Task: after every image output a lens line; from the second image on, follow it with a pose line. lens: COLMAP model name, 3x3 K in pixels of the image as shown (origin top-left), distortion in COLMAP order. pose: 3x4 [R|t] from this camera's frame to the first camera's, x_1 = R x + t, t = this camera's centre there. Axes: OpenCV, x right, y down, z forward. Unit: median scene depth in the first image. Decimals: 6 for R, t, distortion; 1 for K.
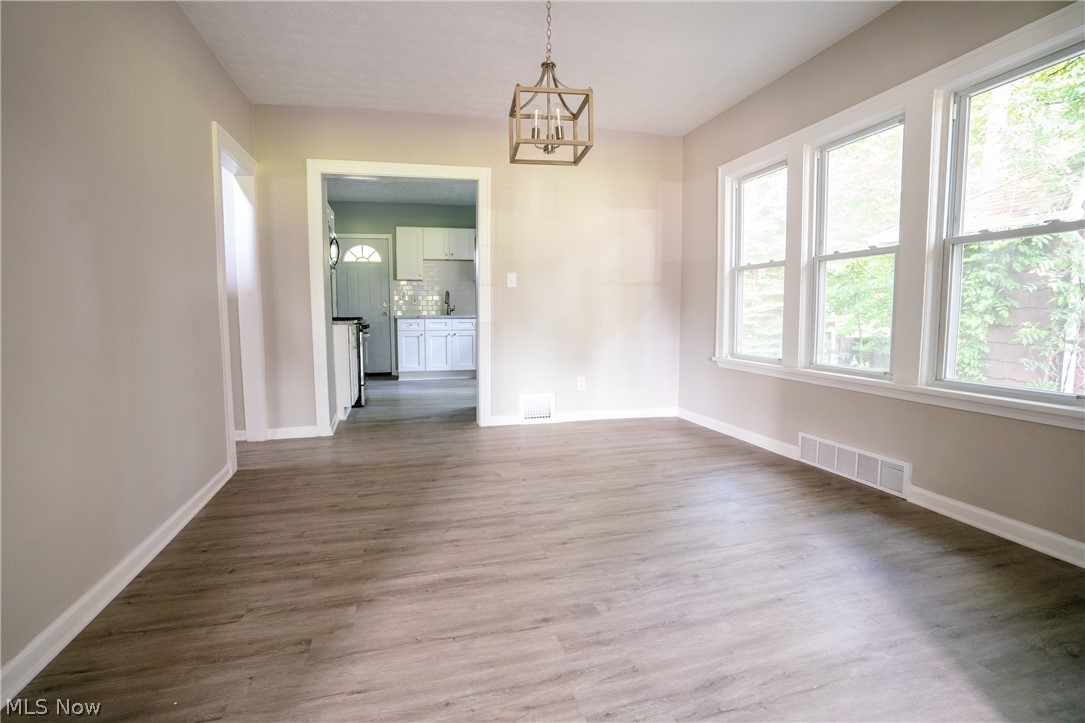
lens RADIAL K [[530.7, 0, 544.7], [0, 530.7, 364.9], [0, 0, 1]] dist [-0.087753, 0.040256]
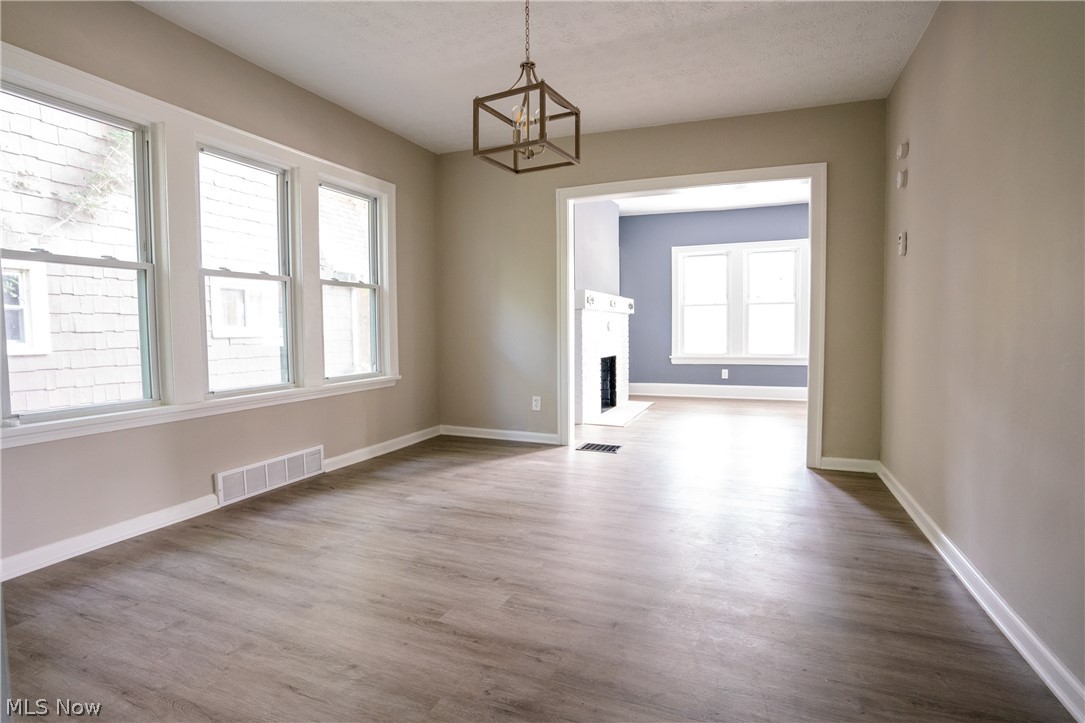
lens RADIAL K [[530.7, 0, 544.7], [0, 530.7, 364.9], [0, 0, 1]] dist [-0.087753, 0.040256]
pose [[-0.787381, -0.032232, 0.615623, -0.531603], [0.074507, 0.986336, 0.146936, -0.156925], [-0.611947, 0.161563, -0.774221, 1.563145]]
